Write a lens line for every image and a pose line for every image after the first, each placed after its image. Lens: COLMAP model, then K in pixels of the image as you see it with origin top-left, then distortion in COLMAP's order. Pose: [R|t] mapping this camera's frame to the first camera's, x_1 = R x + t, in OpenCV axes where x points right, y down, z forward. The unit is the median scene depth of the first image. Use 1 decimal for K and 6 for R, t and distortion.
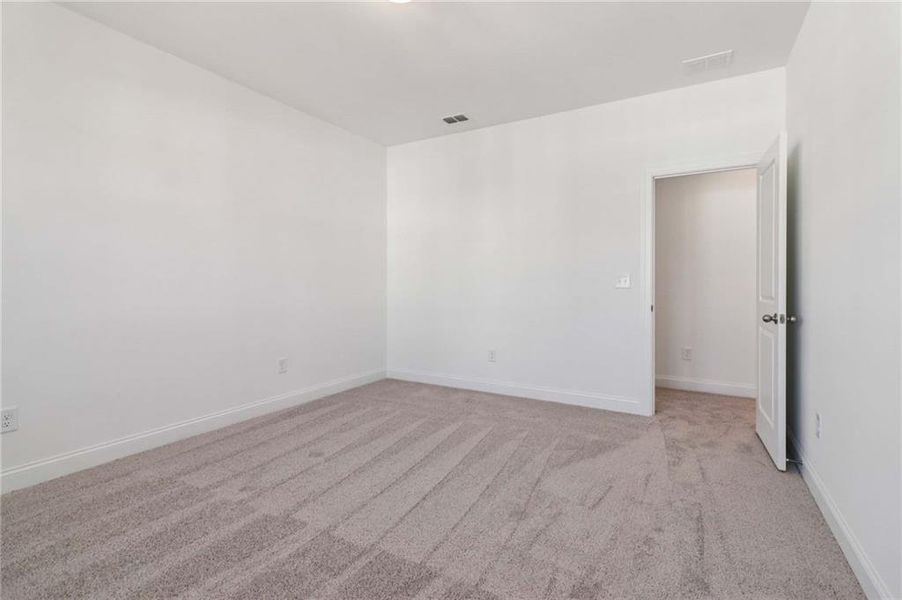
lens RADIAL K [[423.0, 0, 459.5], [0, 423.0, 286.1], [0, 0, 1]] dist [0.003014, -0.000272]
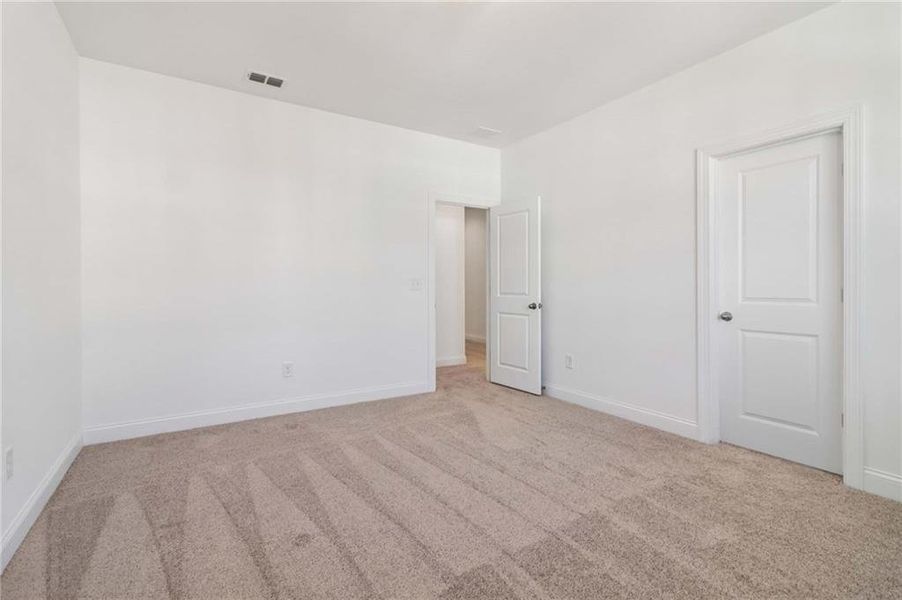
lens RADIAL K [[423.0, 0, 449.9], [0, 423.0, 294.0], [0, 0, 1]] dist [0.003014, -0.000272]
pose [[0.466220, -0.015359, 0.884536, -0.726393], [0.013449, 0.999857, 0.010273, 0.006147], [-0.884567, 0.007106, 0.466360, 0.424271]]
